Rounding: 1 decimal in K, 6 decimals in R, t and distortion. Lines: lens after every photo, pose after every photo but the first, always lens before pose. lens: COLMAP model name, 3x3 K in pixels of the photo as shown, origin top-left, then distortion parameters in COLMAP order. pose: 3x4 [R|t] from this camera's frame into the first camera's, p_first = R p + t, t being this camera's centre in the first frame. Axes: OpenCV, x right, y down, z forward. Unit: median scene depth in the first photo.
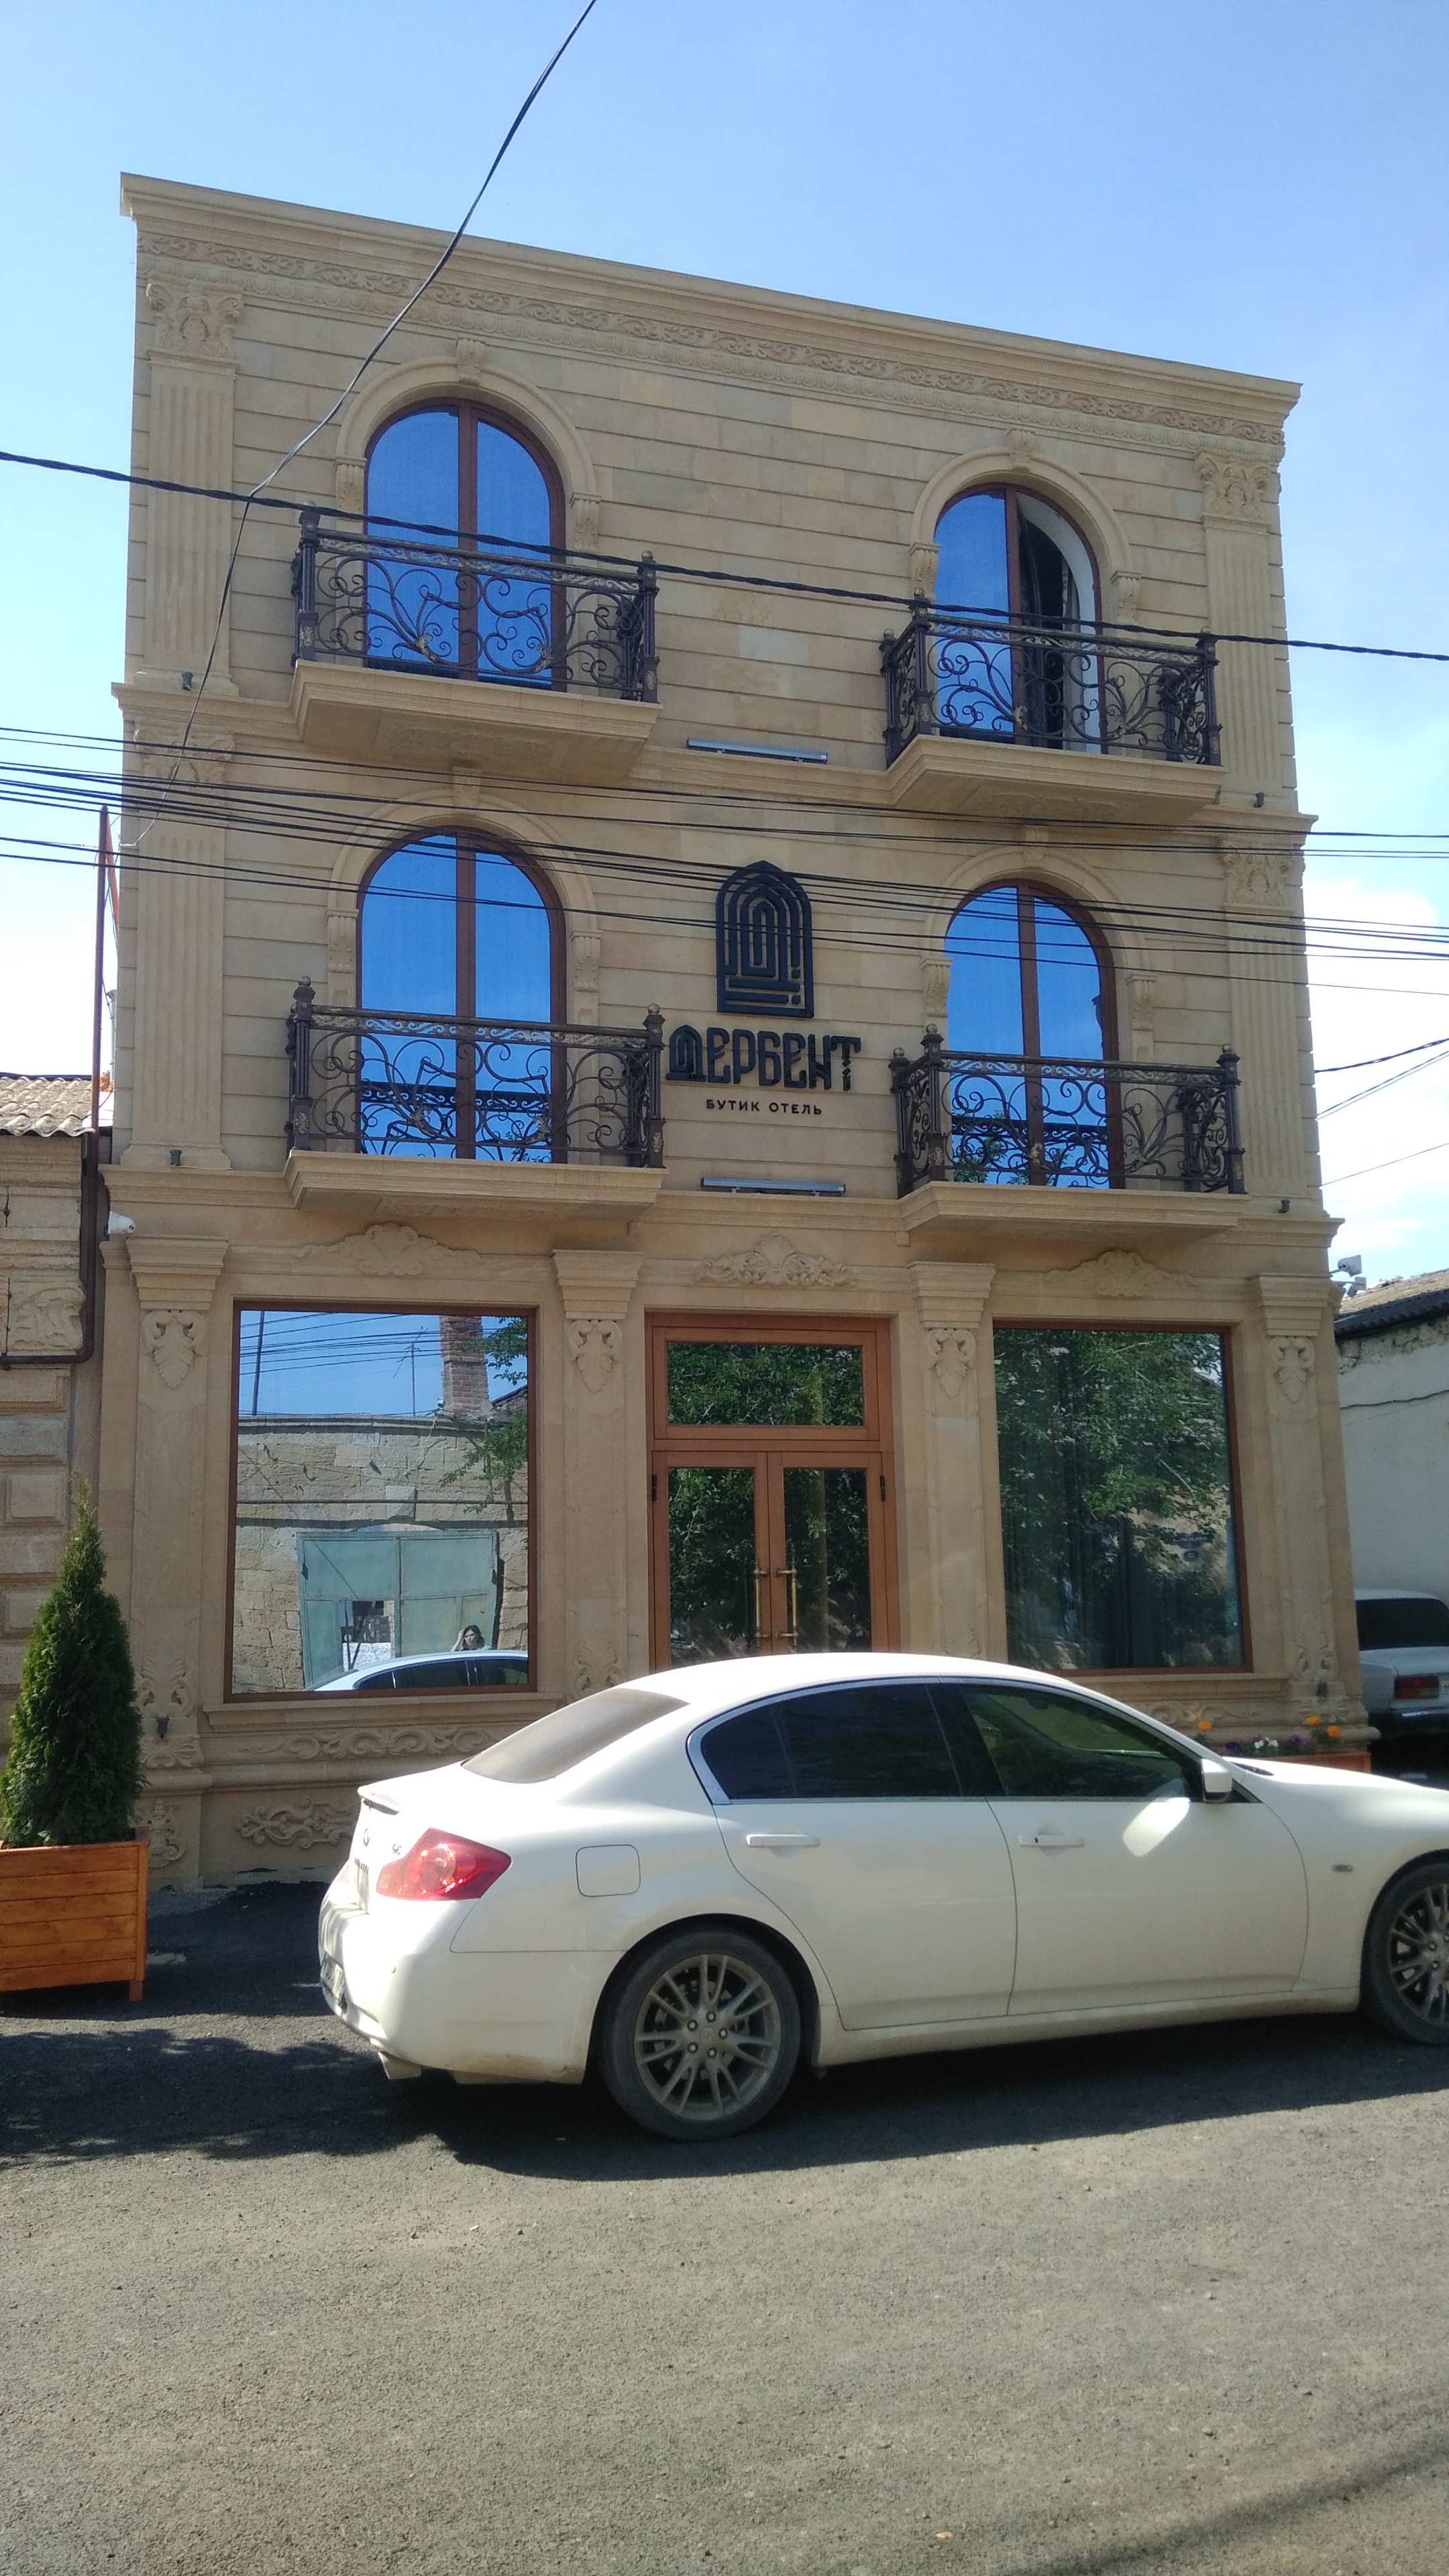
lens RADIAL K [[1987.6, 0, 730.9], [0, 1987.6, 1286.6], [0, 0, 1]] dist [-0.003272, -0.000163]
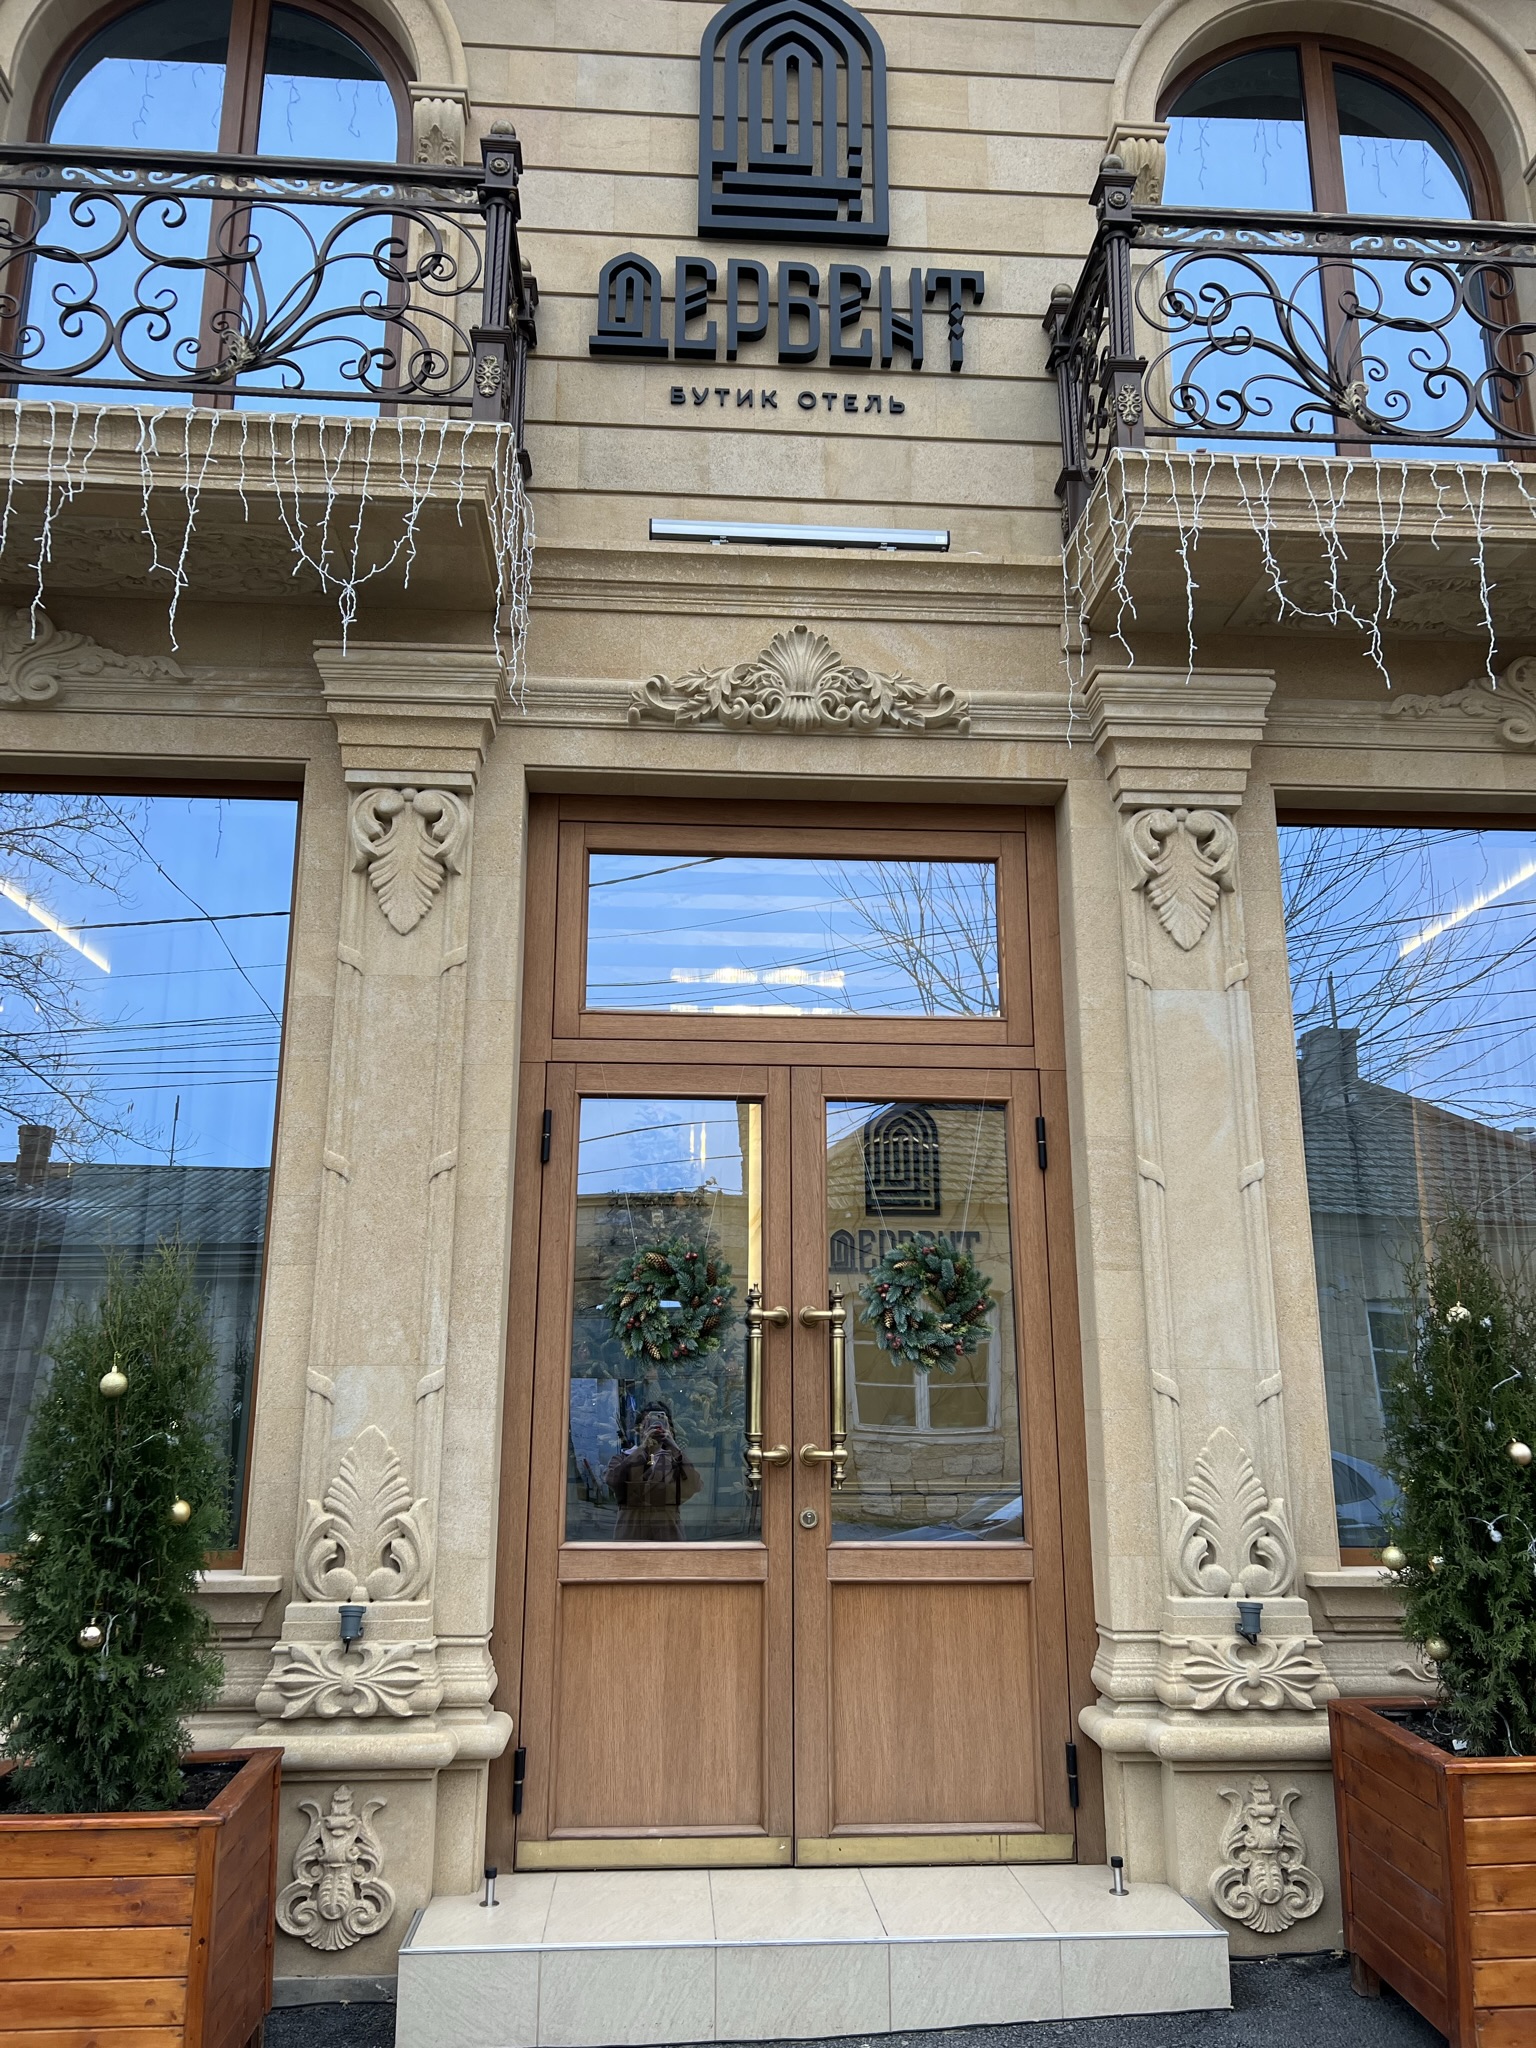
lens RADIAL K [[1533.5, 0, 760.4], [0, 1533.5, 1023.9], [0, 0, 1]] dist [-0.002633, 0.000321]
pose [[0.975205, -0.030681, -0.219166, 0.091893], [0.015146, 0.997274, -0.072213, 0.098329], [0.220785, 0.067103, 0.973011, 0.625772]]
